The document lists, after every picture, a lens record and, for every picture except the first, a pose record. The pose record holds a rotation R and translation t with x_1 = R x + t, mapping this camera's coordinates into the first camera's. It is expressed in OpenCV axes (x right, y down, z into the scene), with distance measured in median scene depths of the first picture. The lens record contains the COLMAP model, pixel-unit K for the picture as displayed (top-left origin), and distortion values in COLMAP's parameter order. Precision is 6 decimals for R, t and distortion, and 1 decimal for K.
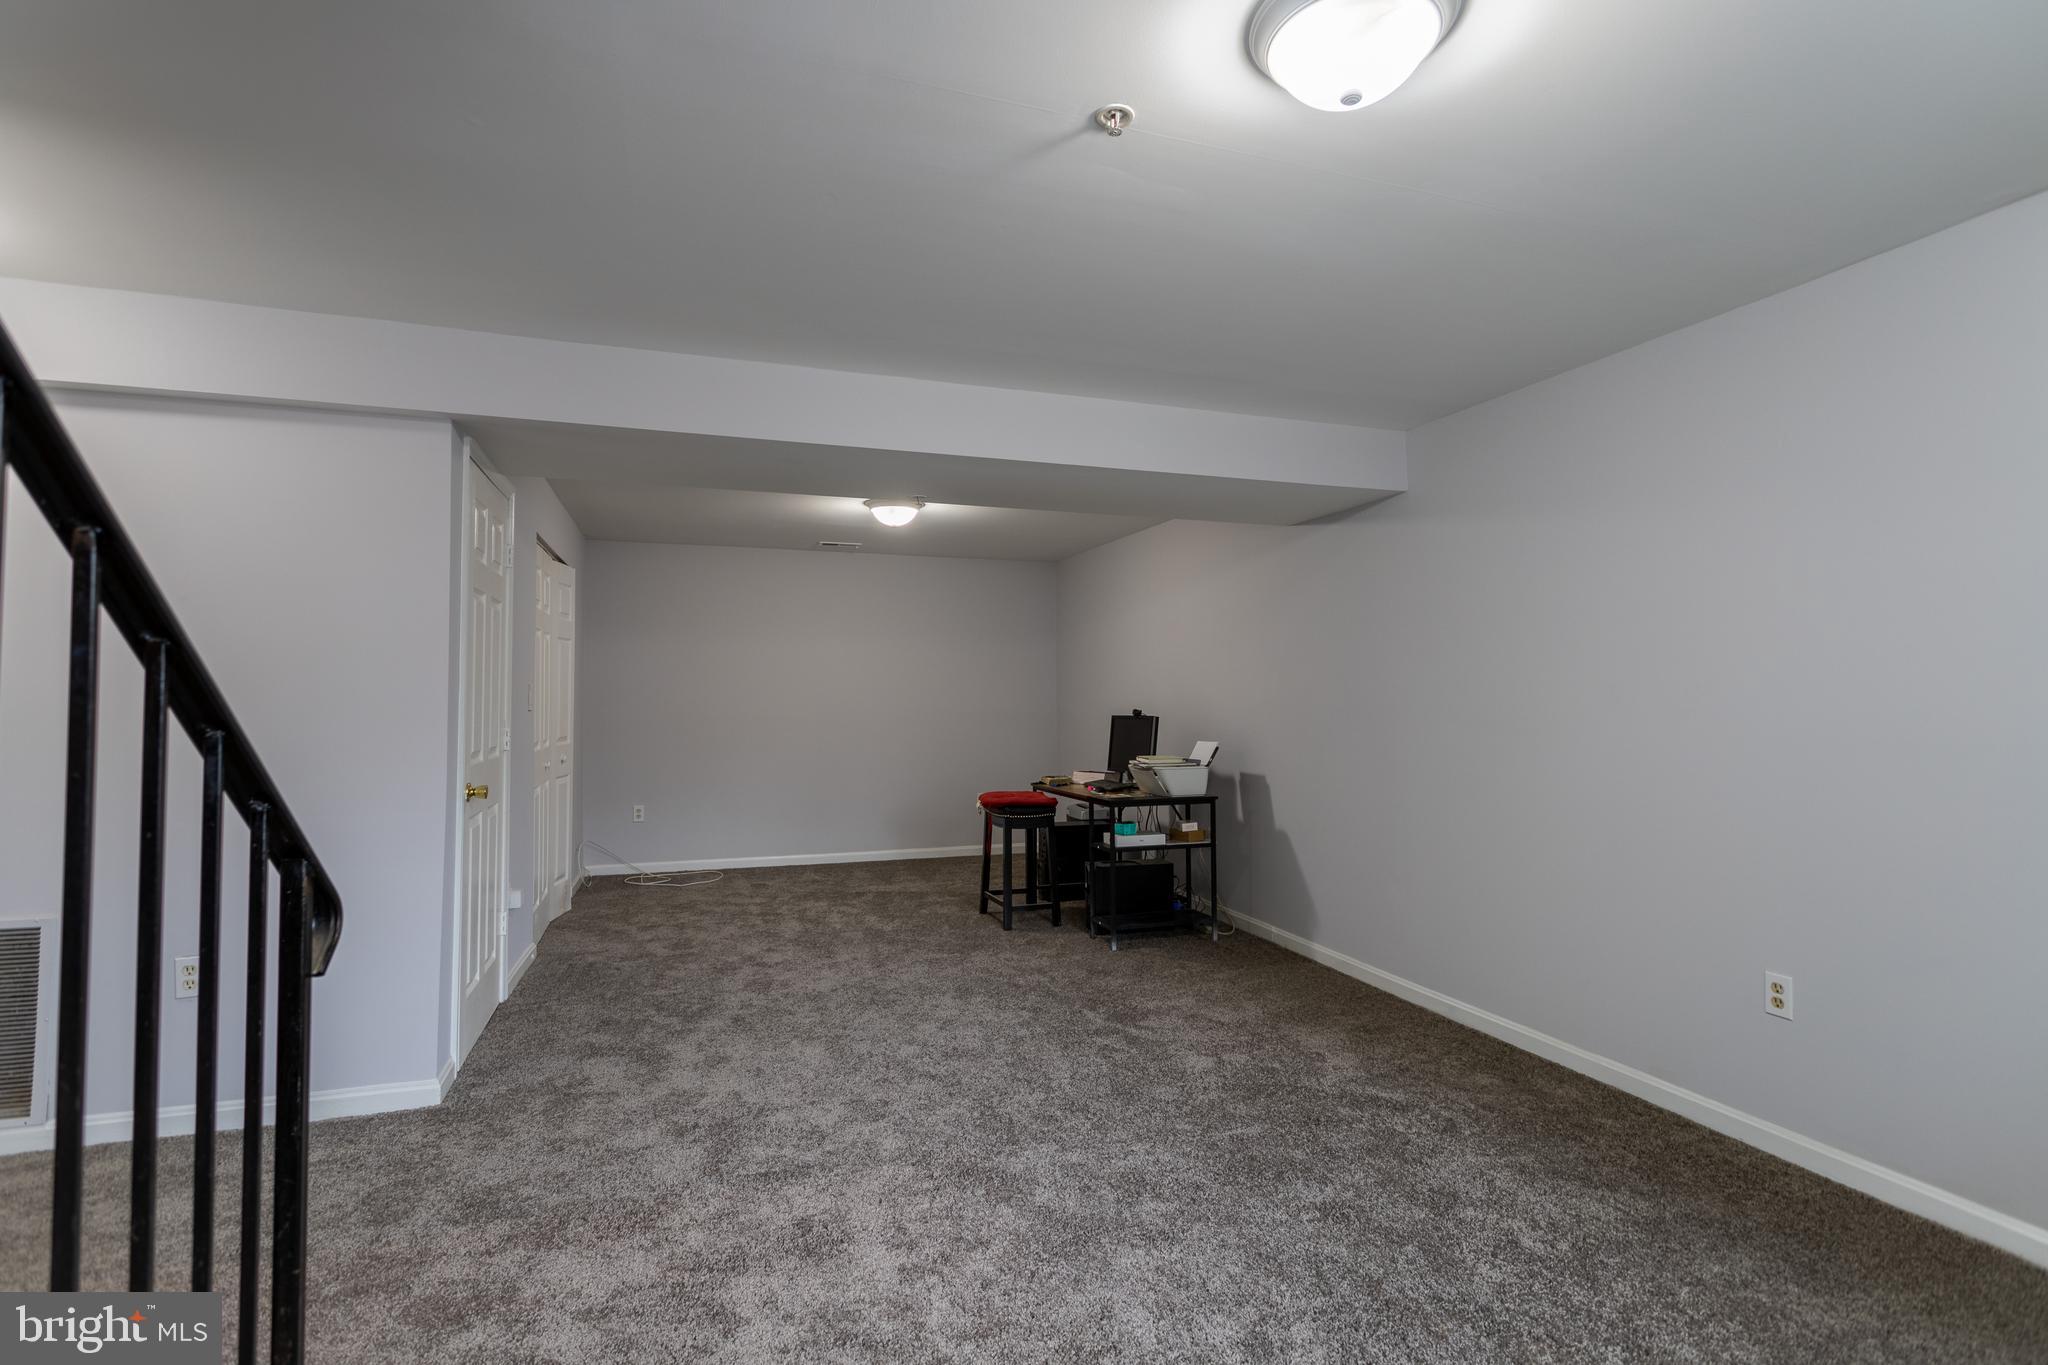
lens RADIAL K [[966.6, 0, 1025.0], [0, 966.6, 676.4], [0, 0, 1]] dist [-0.002304, 0.003486]
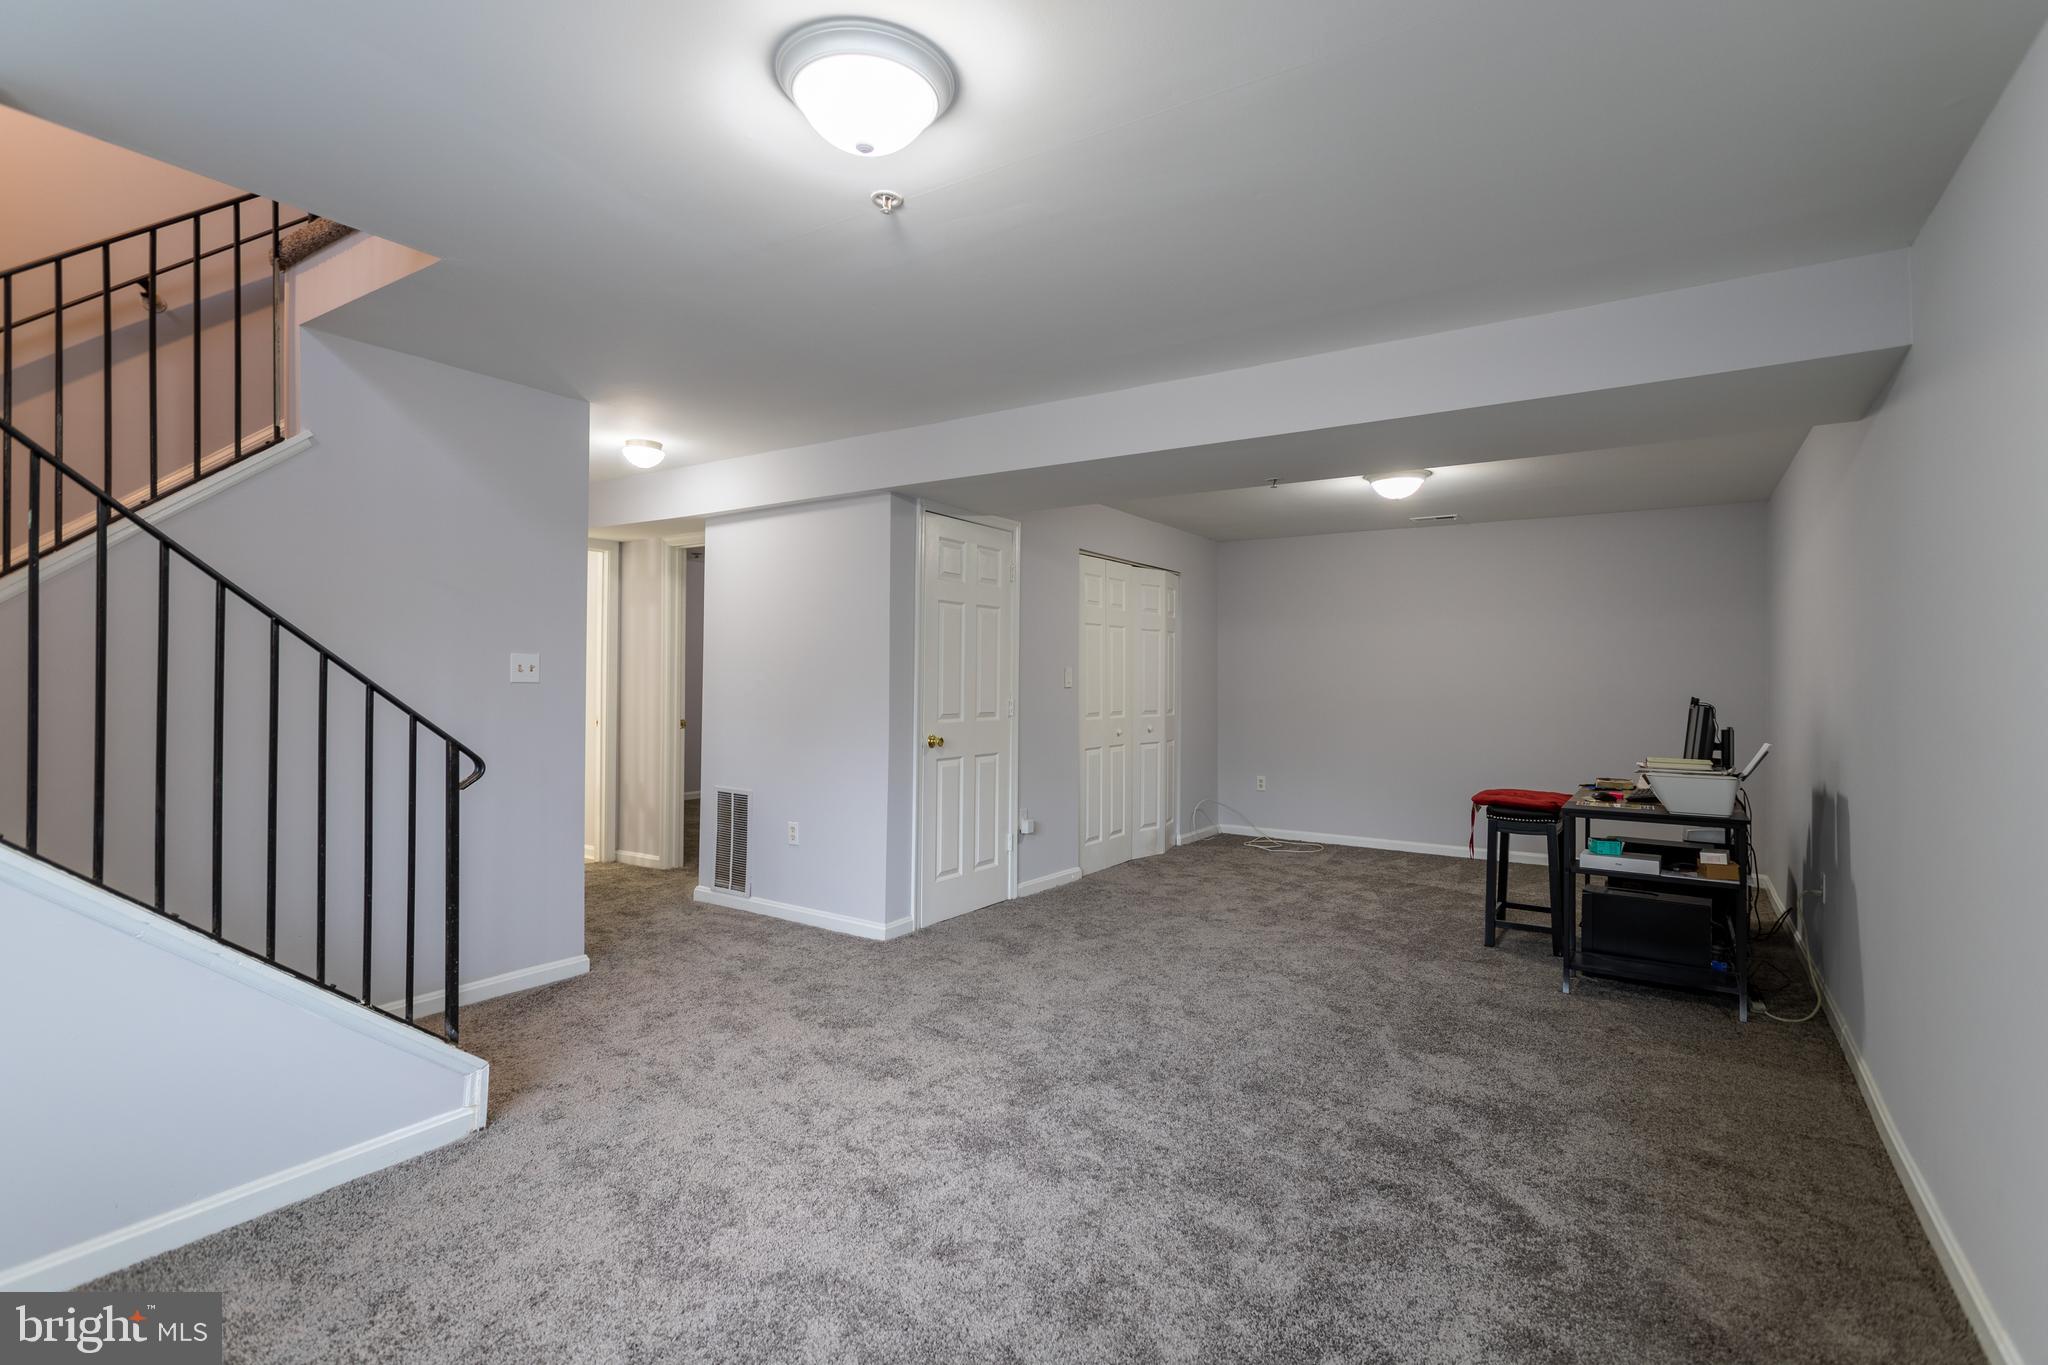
lens RADIAL K [[966.6, 0, 1025.5], [0, 966.6, 687.3], [0, 0, 1]] dist [-0.002304, 0.003486]
pose [[0.605606, 0.009943, -0.795703, 0.657227], [0.010703, 0.999730, 0.020638, 0.008760], [0.795693, -0.021015, 0.605336, 0.223644]]
